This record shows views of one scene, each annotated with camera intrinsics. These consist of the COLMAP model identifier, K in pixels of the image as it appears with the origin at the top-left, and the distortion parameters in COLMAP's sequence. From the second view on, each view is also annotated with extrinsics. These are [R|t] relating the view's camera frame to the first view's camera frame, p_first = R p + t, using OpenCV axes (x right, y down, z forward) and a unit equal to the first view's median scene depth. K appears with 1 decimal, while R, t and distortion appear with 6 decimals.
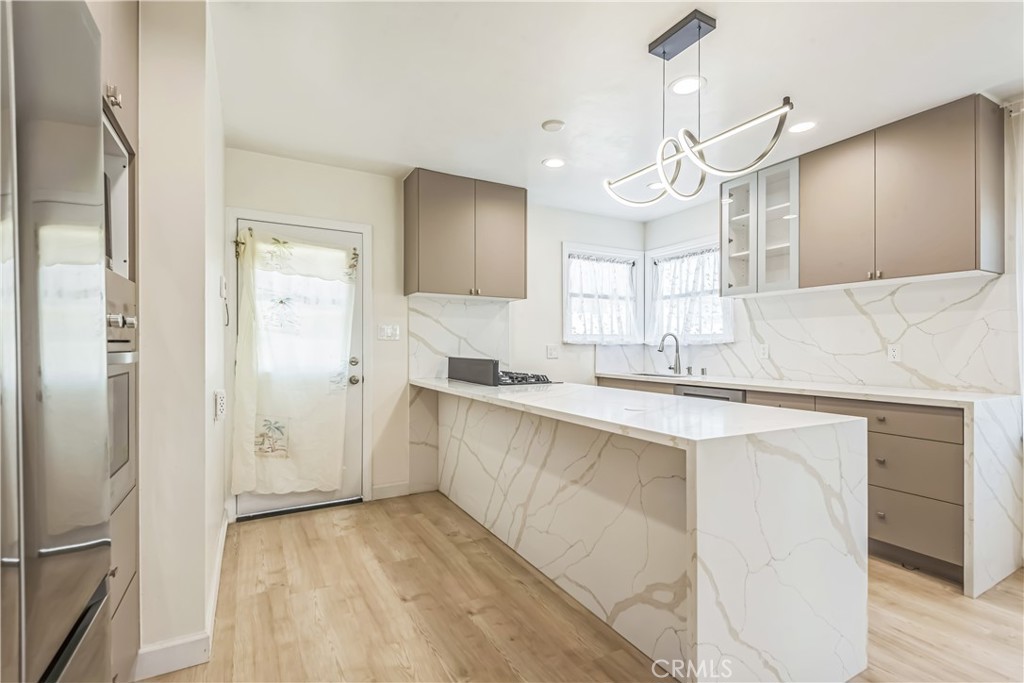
lens RADIAL K [[473.0, 0, 514.1], [0, 473.0, 345.7], [0, 0, 1]] dist [0.012534, -0.002106]
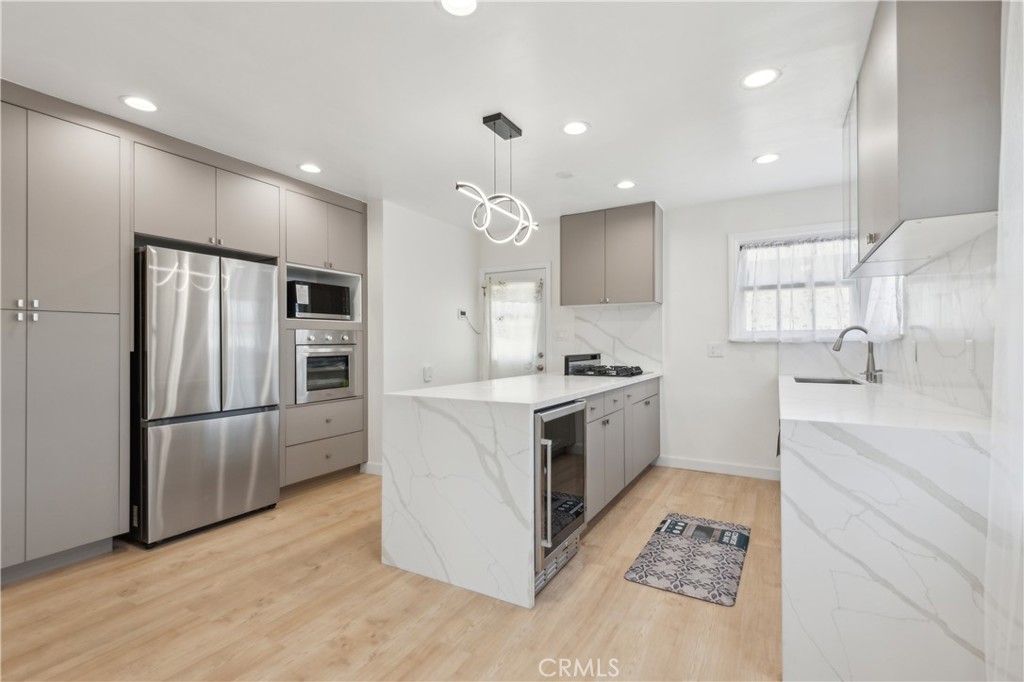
lens RADIAL K [[473.0, 0, 514.6], [0, 473.0, 342.1], [0, 0, 1]] dist [0.012534, -0.002106]
pose [[0.505632, -0.008873, -0.862703, 0.906072], [0.004692, 0.999961, -0.007535, 0.002039], [0.862736, -0.000237, 0.505654, 0.182447]]
